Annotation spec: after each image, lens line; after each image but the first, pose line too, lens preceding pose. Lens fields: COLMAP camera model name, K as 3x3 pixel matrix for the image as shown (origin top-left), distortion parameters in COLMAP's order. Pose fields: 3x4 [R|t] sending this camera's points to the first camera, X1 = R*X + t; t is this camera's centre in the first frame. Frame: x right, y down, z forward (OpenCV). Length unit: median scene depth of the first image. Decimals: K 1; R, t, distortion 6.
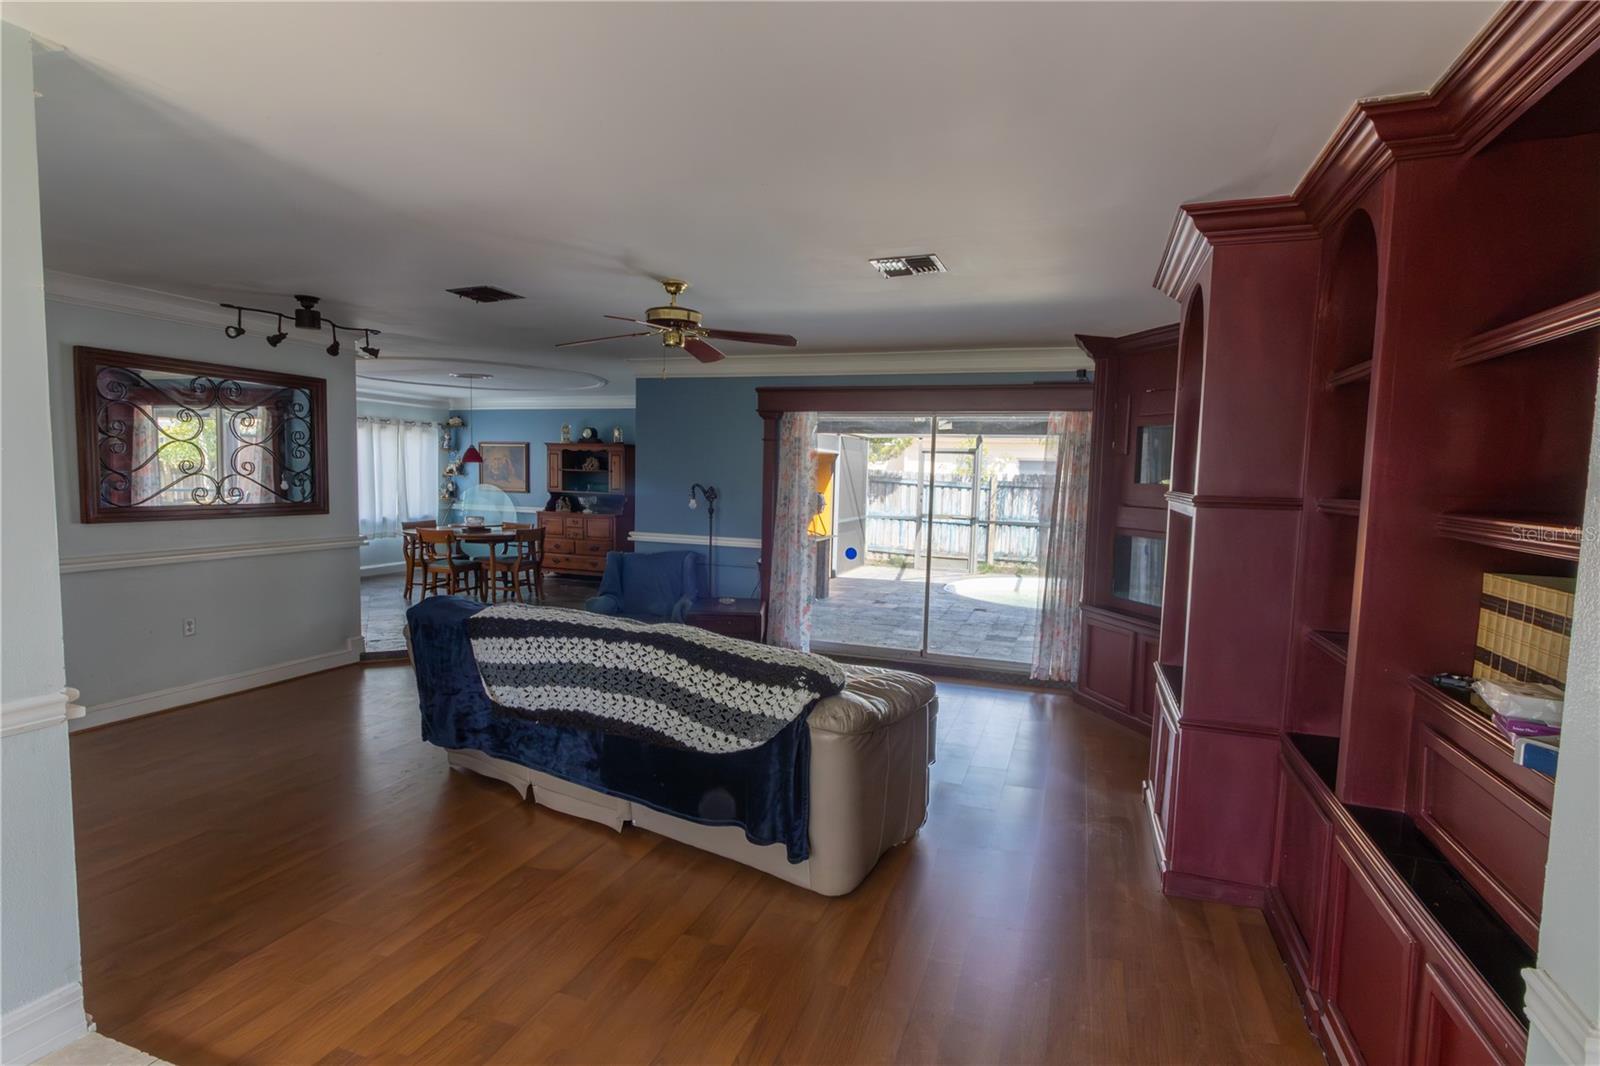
lens RADIAL K [[783.6, 0, 803.5], [0, 783.6, 539.1], [0, 0, 1]] dist [-0.002612, -0.000007]
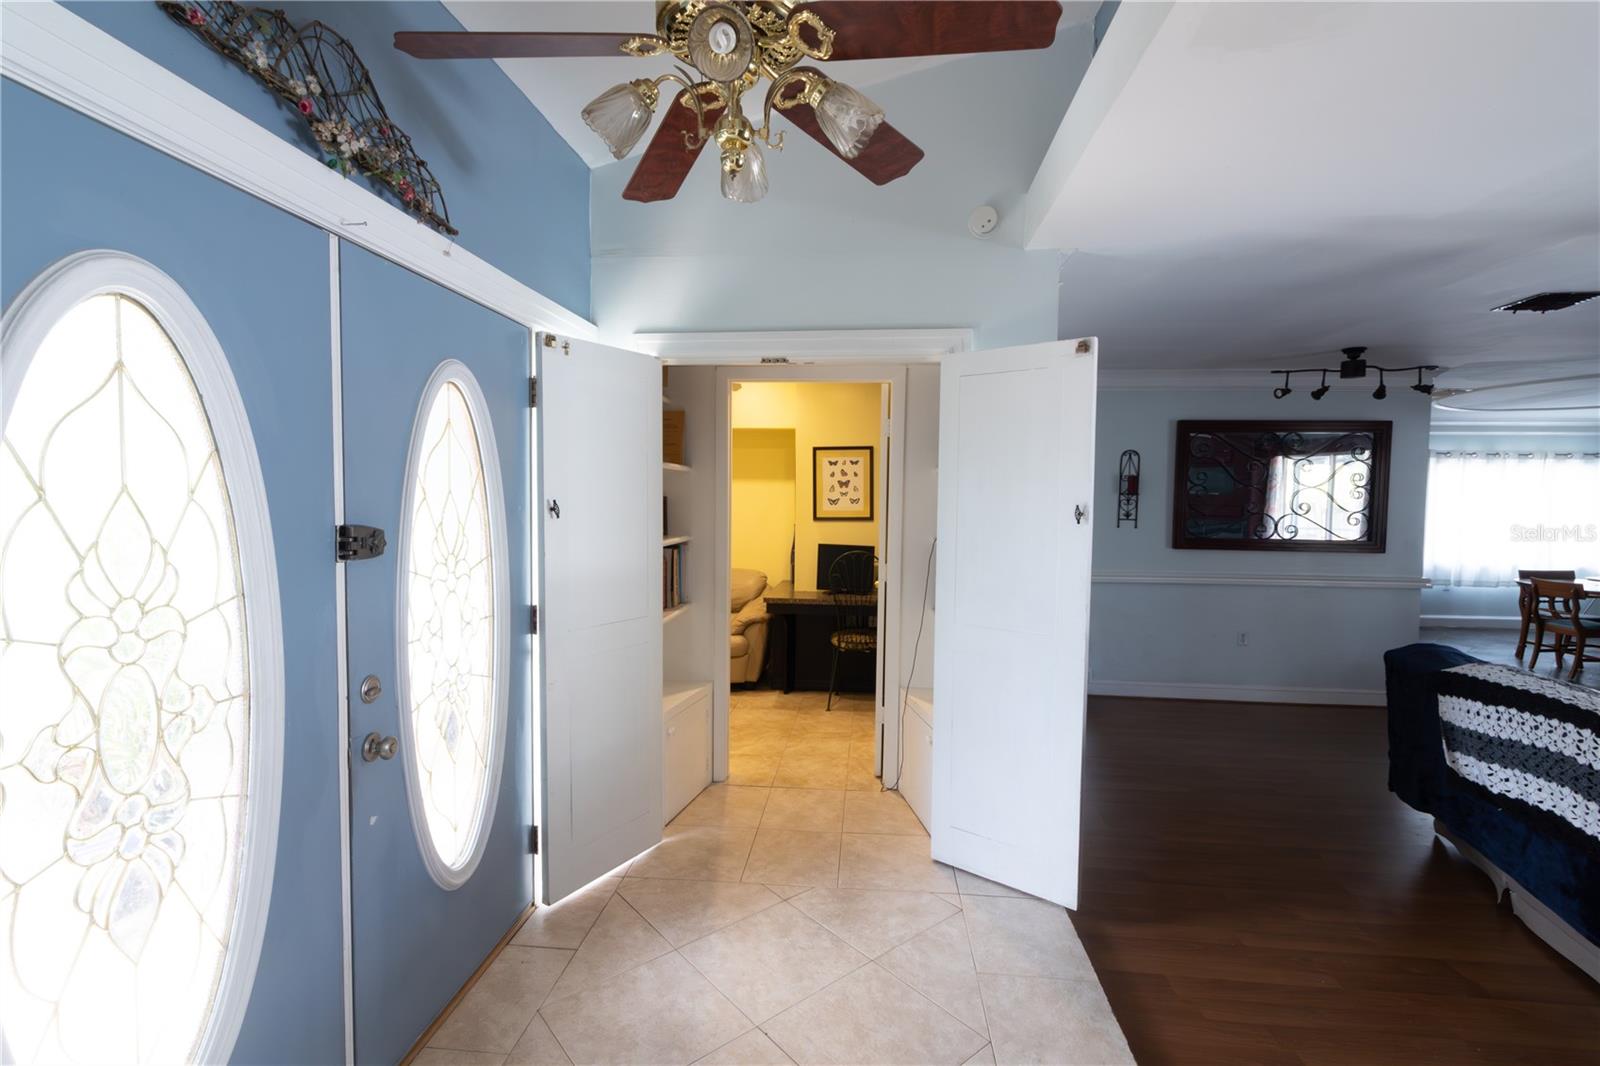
lens RADIAL K [[736.2, 0, 800.5], [0, 736.2, 528.7], [0, 0, 1]] dist [-0.001300, -0.000578]
pose [[0.239605, 0.021939, -0.970623, 0.226748], [-0.085053, 0.996375, 0.001525, -0.001800], [0.967138, 0.082189, 0.240602, 0.065980]]
